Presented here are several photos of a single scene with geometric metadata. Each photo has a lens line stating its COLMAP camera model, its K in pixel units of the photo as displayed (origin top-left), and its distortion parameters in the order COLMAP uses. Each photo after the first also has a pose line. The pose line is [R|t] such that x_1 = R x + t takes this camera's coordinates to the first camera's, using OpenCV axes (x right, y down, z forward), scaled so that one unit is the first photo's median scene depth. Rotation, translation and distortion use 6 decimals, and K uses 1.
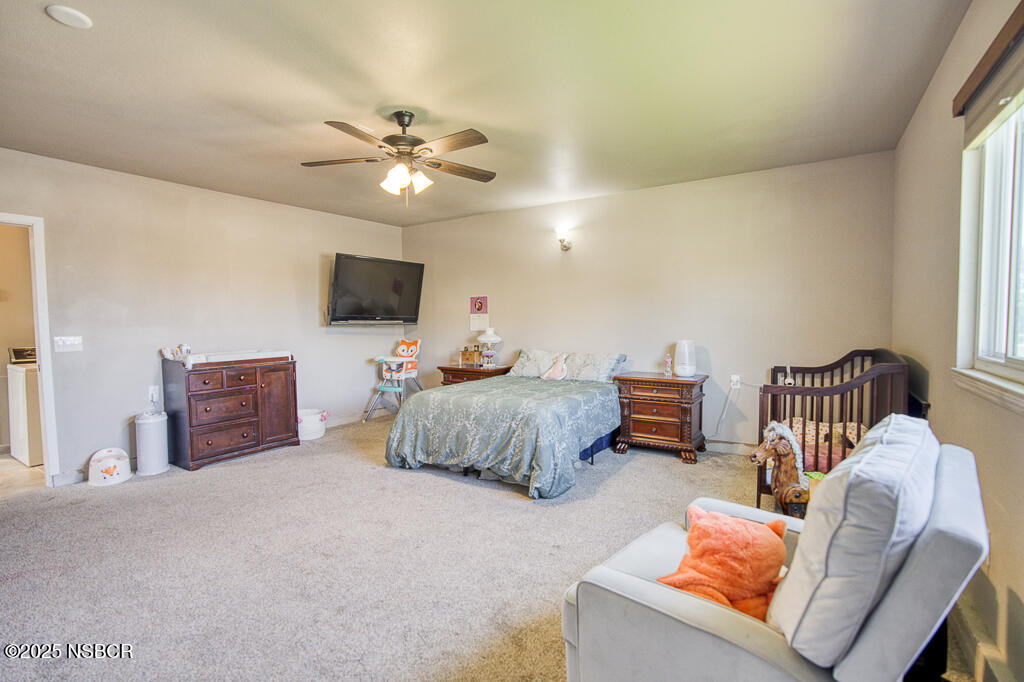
lens RADIAL K [[472.5, 0, 512.0], [0, 472.5, 341.0], [0, 0, 1]] dist [-0.069931, 0.028559]
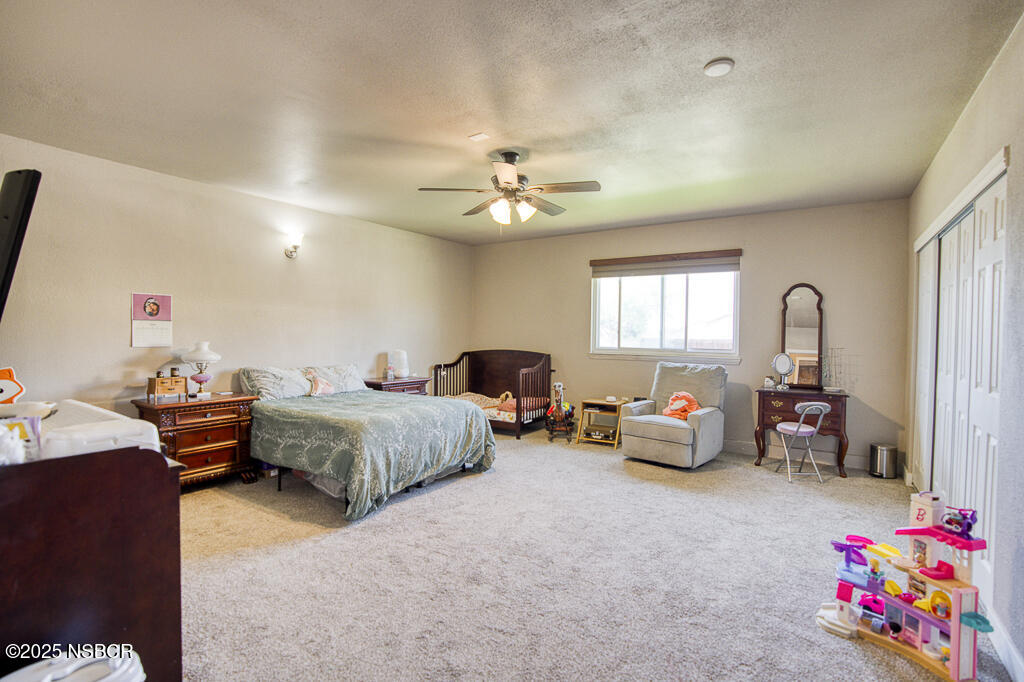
lens RADIAL K [[472.5, 0, 512.0], [0, 472.5, 341.0], [0, 0, 1]] dist [-0.069931, 0.028559]
pose [[0.026417, -0.003375, 0.999645, -0.925606], [0.033855, 0.999424, 0.002479, -0.018967], [-0.999078, 0.033778, 0.026516, 0.649664]]
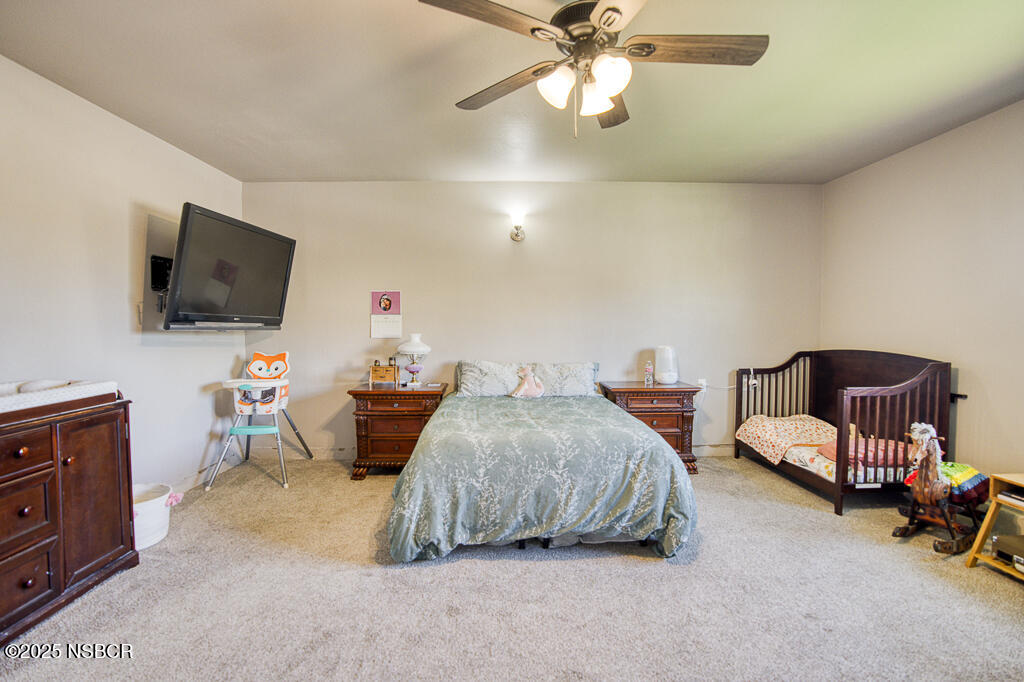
lens RADIAL K [[472.5, 0, 512.0], [0, 472.5, 341.0], [0, 0, 1]] dist [-0.069931, 0.028559]
pose [[0.826587, -0.012735, 0.562665, -0.429277], [0.018519, 0.999818, -0.004577, -0.012907], [-0.562504, 0.014204, 0.826673, 0.380122]]
